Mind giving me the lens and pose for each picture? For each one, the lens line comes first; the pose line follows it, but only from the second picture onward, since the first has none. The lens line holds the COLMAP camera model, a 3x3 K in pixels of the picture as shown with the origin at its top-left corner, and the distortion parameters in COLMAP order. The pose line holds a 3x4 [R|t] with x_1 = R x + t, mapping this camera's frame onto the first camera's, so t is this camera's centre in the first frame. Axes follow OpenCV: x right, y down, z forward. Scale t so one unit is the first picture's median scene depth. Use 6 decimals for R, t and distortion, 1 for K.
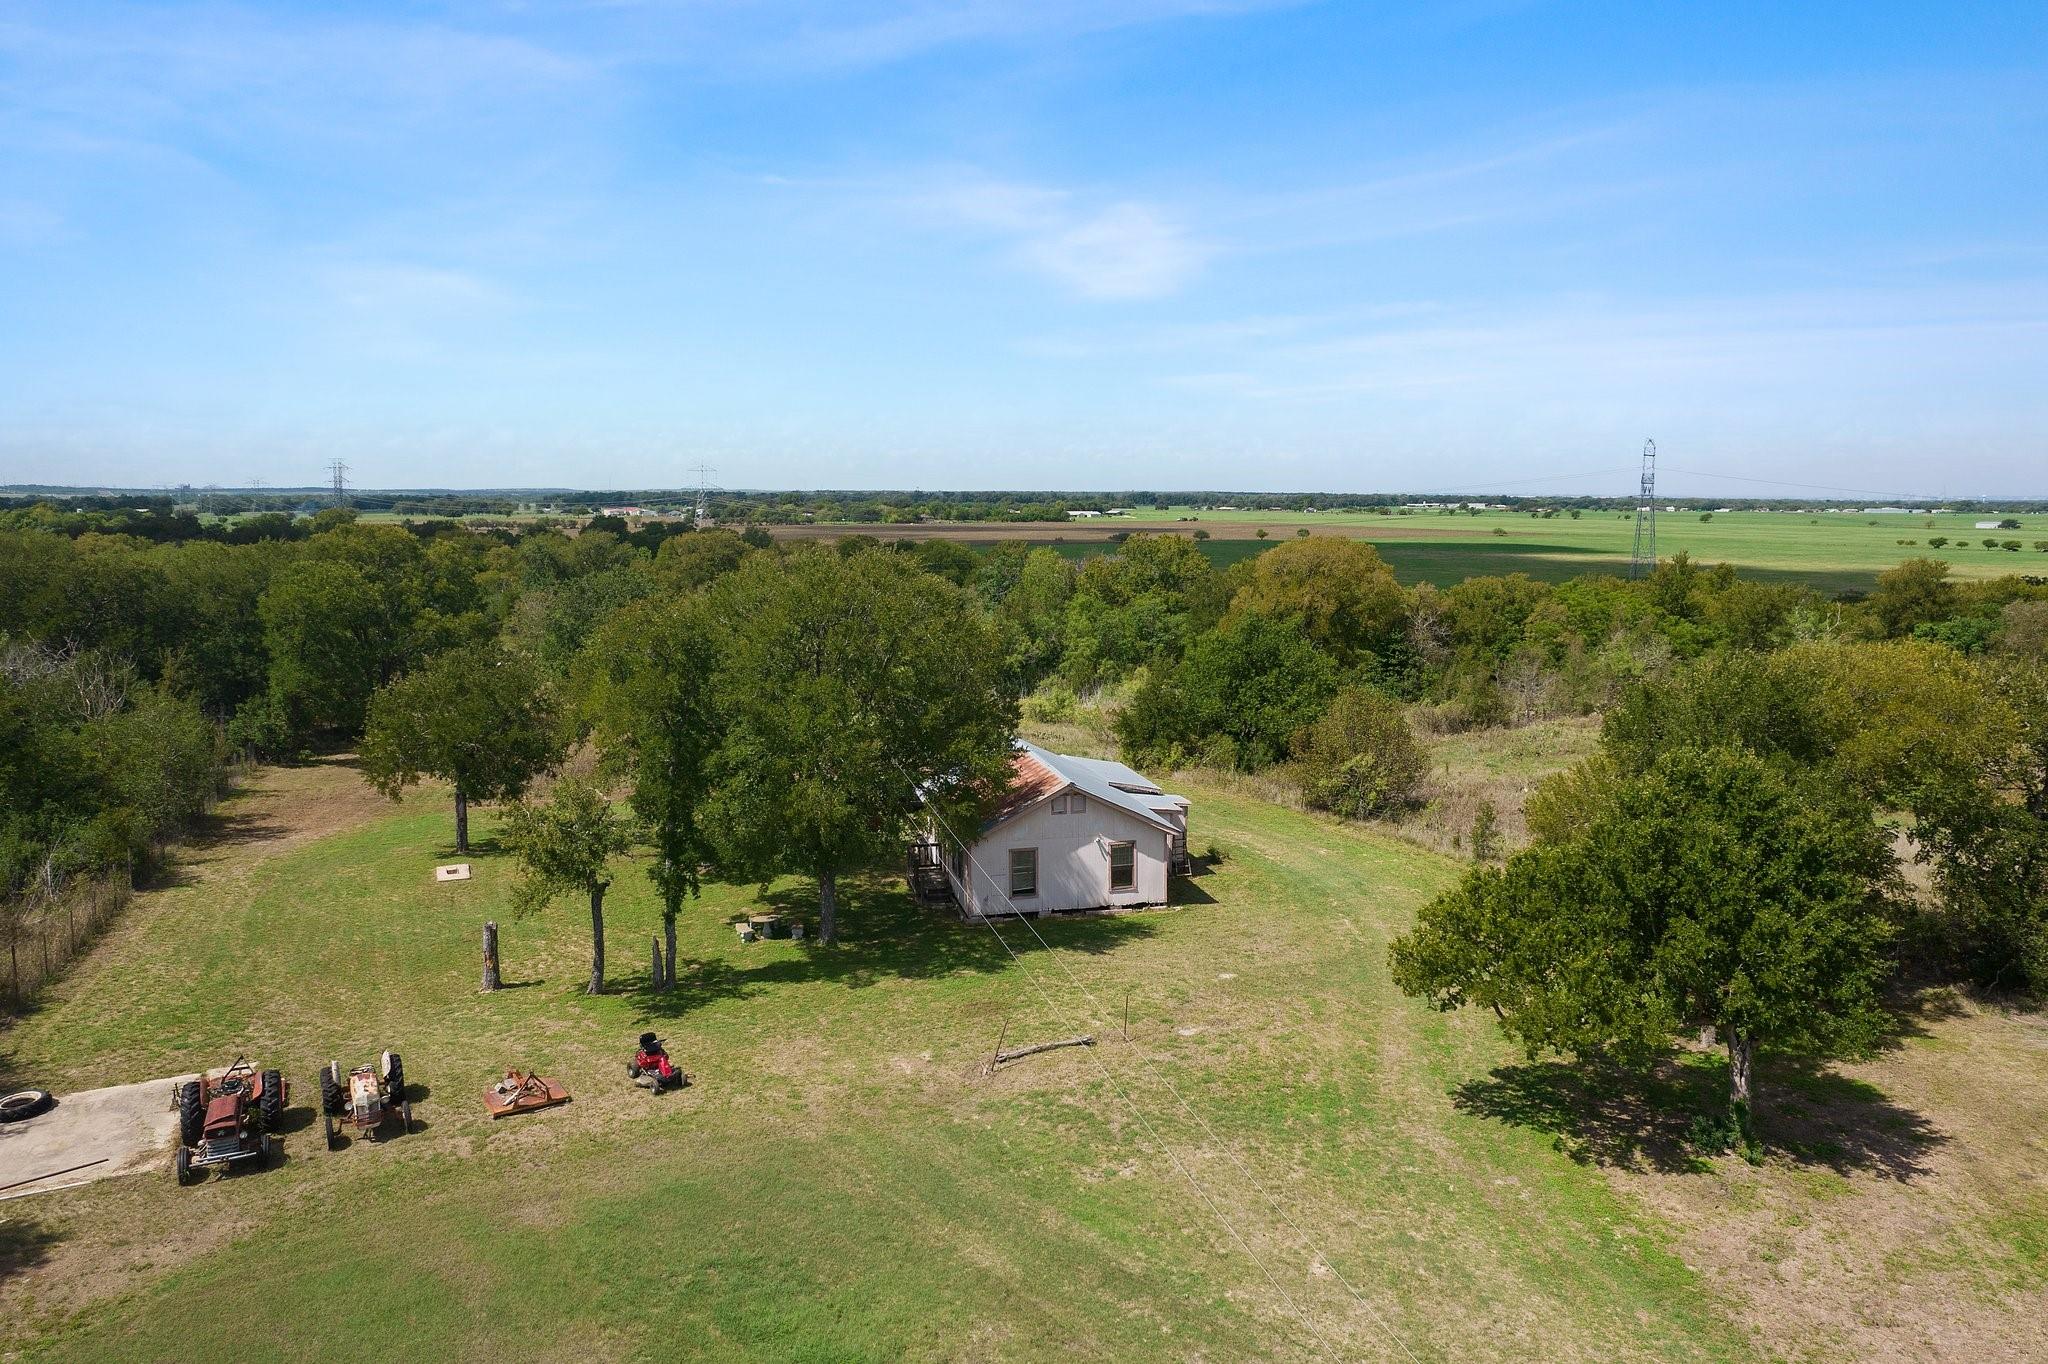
lens RADIAL K [[1320.0, 0, 1024.0], [0, 1320.0, 682.0], [0, 0, 1]] dist [-0.081707, 0.076222]
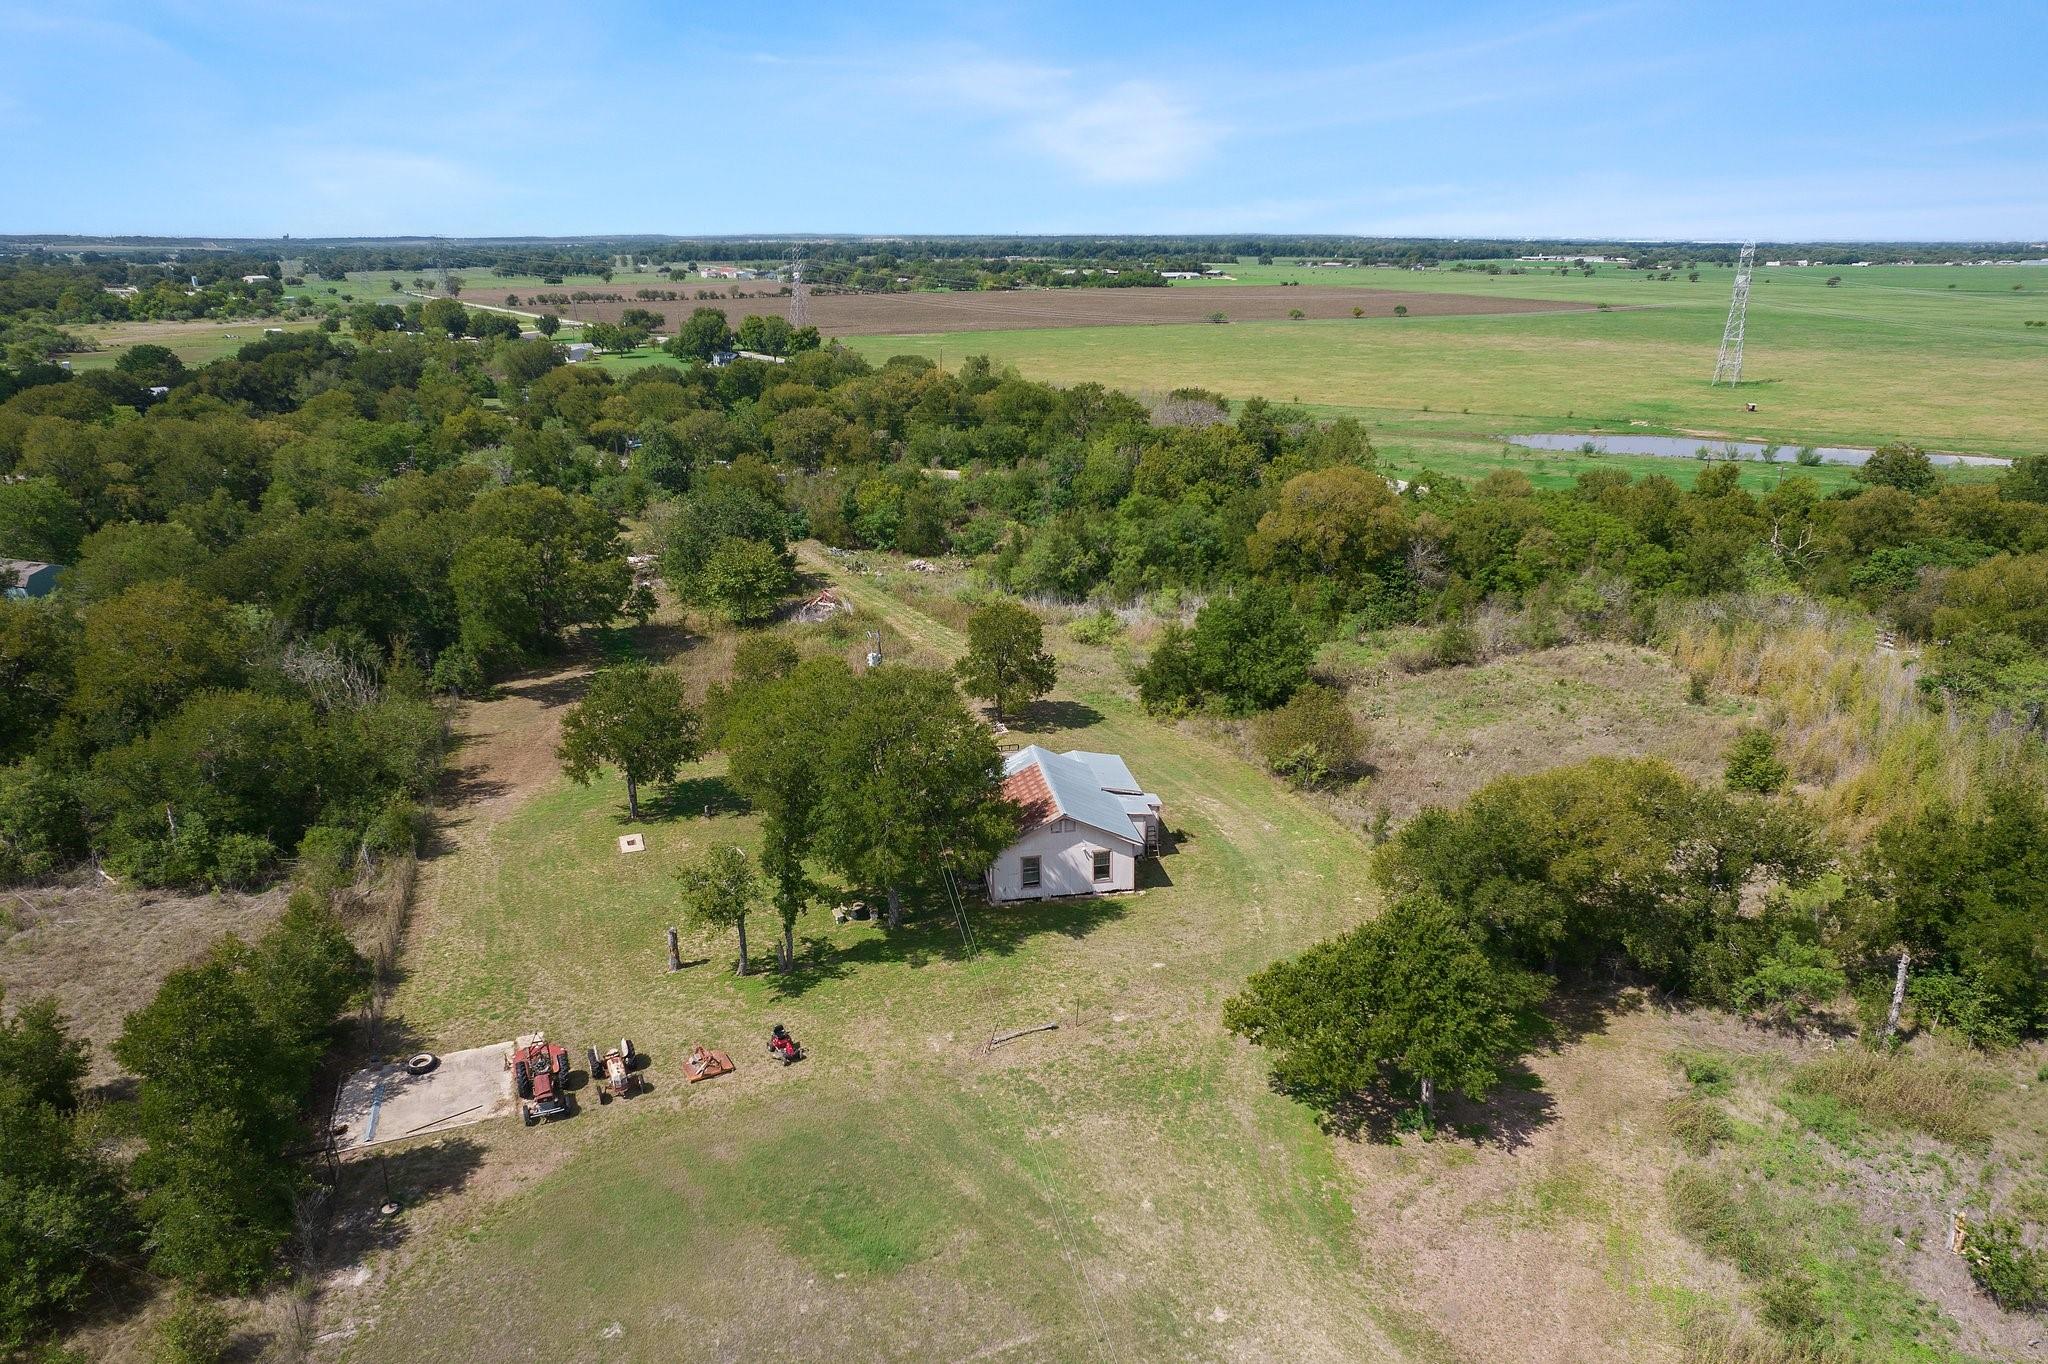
lens RADIAL K [[1295.1, 0, 1051.9], [0, 1295.1, 704.0], [0, 0, 1]] dist [-0.074504, 0.063401]
pose [[0.998509, 0.015436, -0.052368, 0.122652], [-0.004427, 0.978932, 0.204140, -0.422184], [0.054416, -0.203604, 0.977540, -0.439556]]
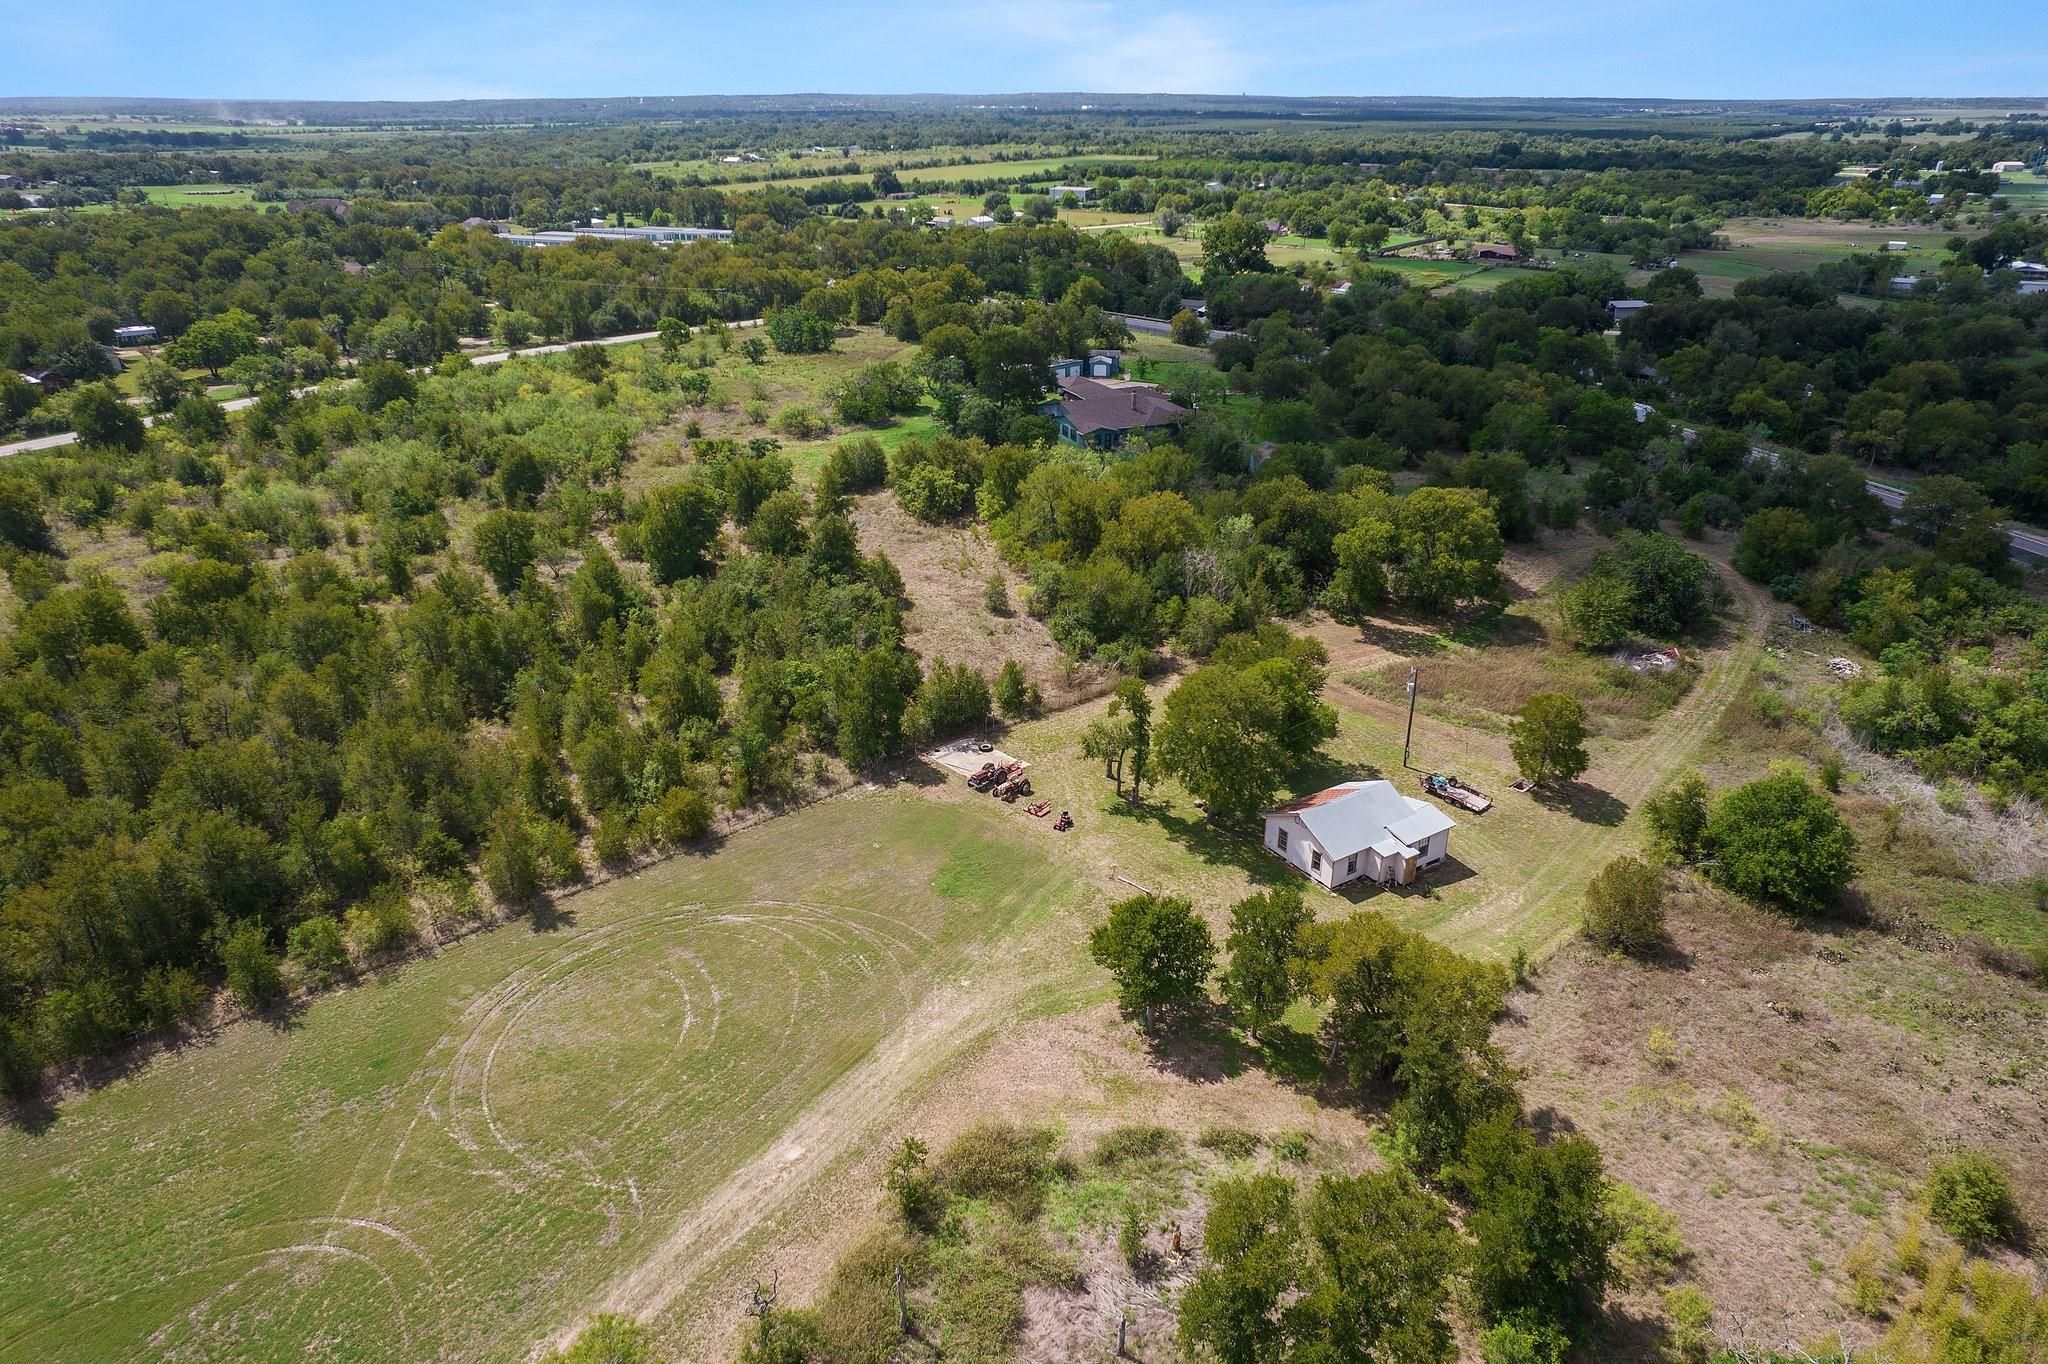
lens RADIAL K [[1295.1, 0, 1051.9], [0, 1295.1, 704.0], [0, 0, 1]] dist [-0.074504, 0.063401]
pose [[0.334594, 0.405398, -0.850705, 2.093950], [-0.141392, 0.914114, 0.380004, -1.069634], [0.931695, -0.006865, 0.363178, -0.158336]]
